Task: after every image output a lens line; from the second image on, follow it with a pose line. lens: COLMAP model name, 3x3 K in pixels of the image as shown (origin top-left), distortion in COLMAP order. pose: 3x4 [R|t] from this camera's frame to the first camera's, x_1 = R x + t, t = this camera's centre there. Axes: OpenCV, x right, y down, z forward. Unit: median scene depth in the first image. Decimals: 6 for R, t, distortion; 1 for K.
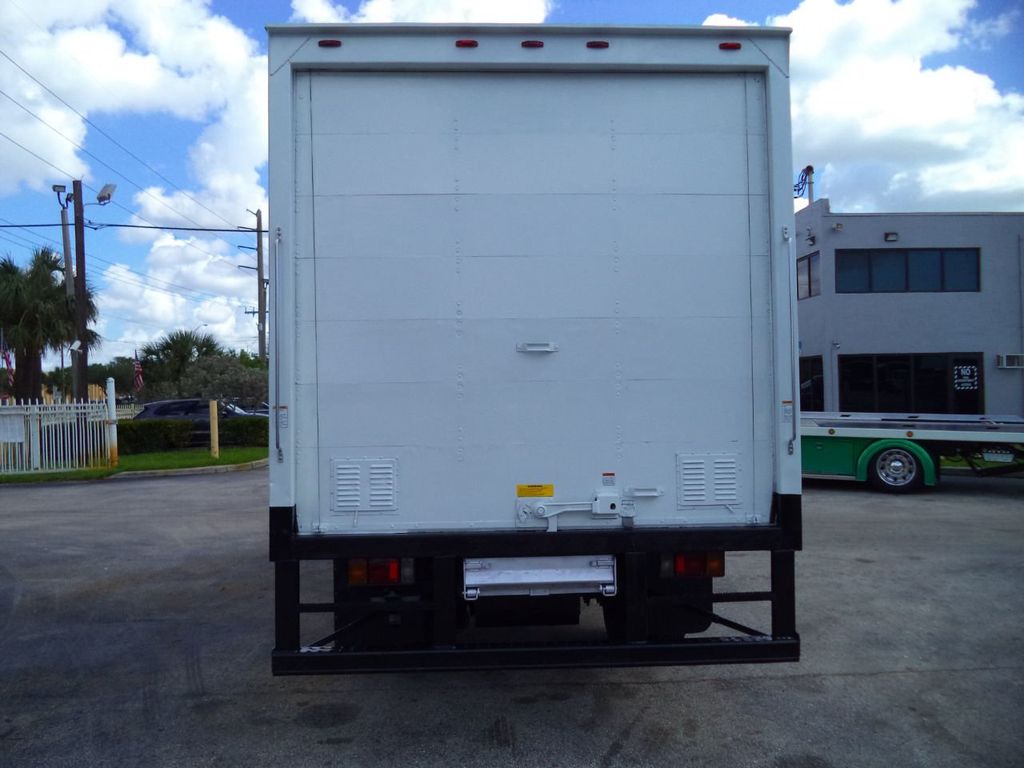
lens RADIAL K [[824.3, 0, 503.7], [0, 824.3, 386.9], [0, 0, 1]] dist [-0.015775, -0.004145]
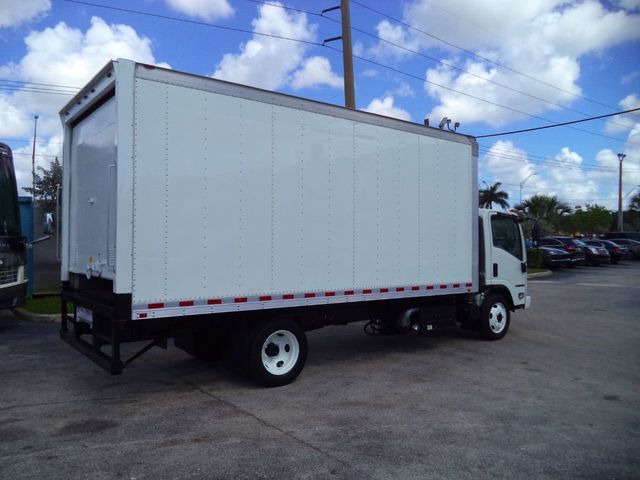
lens RADIAL K [[515.2, 0, 324.5], [0, 515.2, 238.3], [0, 0, 1]] dist [-0.015775, -0.004145]
pose [[0.582257, 0.008181, -0.812964, 1.606219], [0.010156, 0.999798, 0.017336, -0.019097], [0.812942, -0.018351, 0.582056, 0.662215]]
